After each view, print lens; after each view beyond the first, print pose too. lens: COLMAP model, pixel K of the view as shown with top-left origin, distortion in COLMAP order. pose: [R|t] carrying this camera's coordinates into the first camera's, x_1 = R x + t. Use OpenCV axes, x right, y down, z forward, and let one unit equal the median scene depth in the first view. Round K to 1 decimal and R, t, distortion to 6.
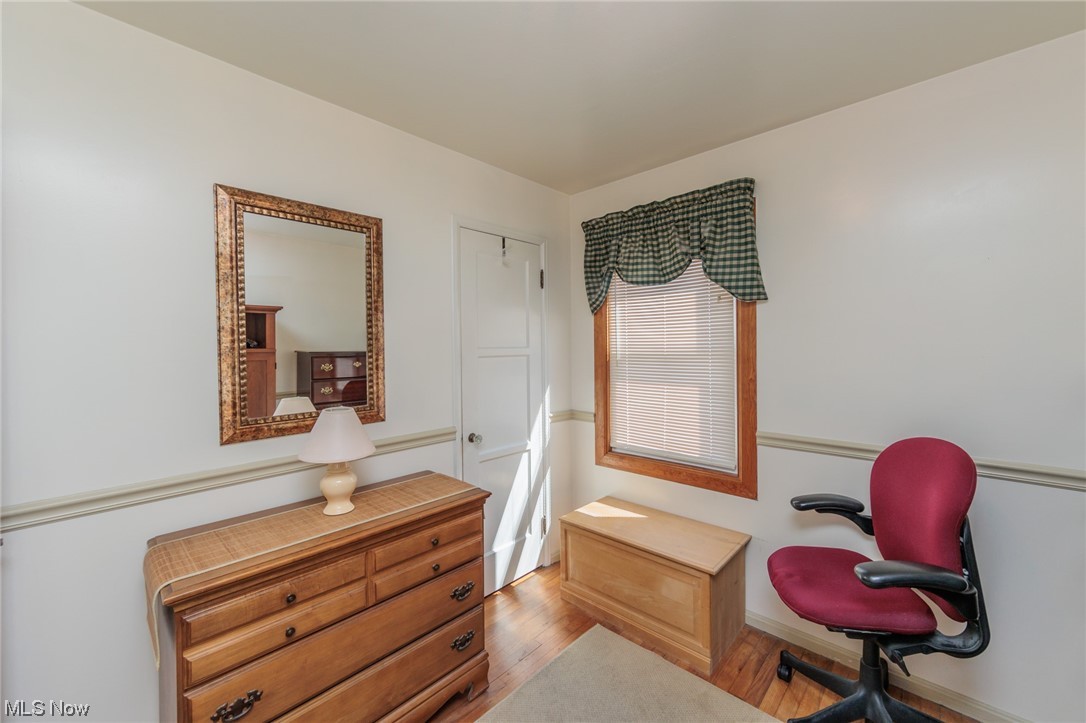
lens RADIAL K [[425.2, 0, 547.9], [0, 425.2, 352.1], [0, 0, 1]] dist [-0.001244, -0.000136]
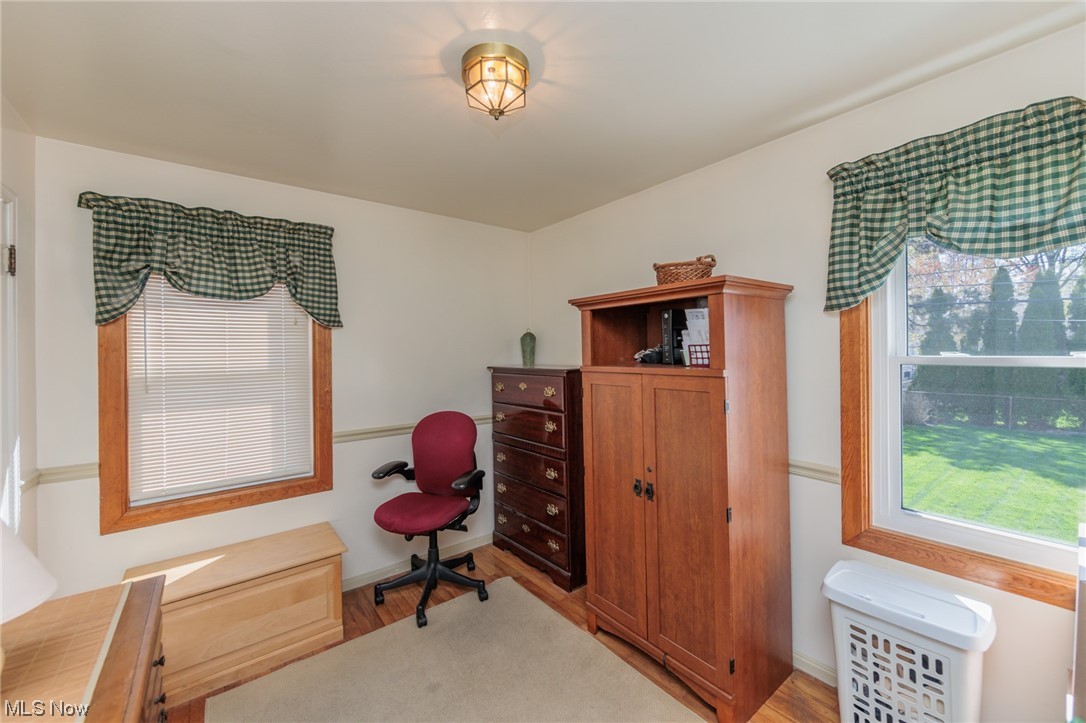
lens RADIAL K [[425.2, 0, 547.9], [0, 425.2, 352.1], [0, 0, 1]] dist [-0.001244, -0.000136]
pose [[0.145138, 0.003814, 0.989404, -0.604974], [0.025339, 0.999650, -0.007571, -0.021078], [-0.989087, 0.026169, 0.144991, 0.193380]]
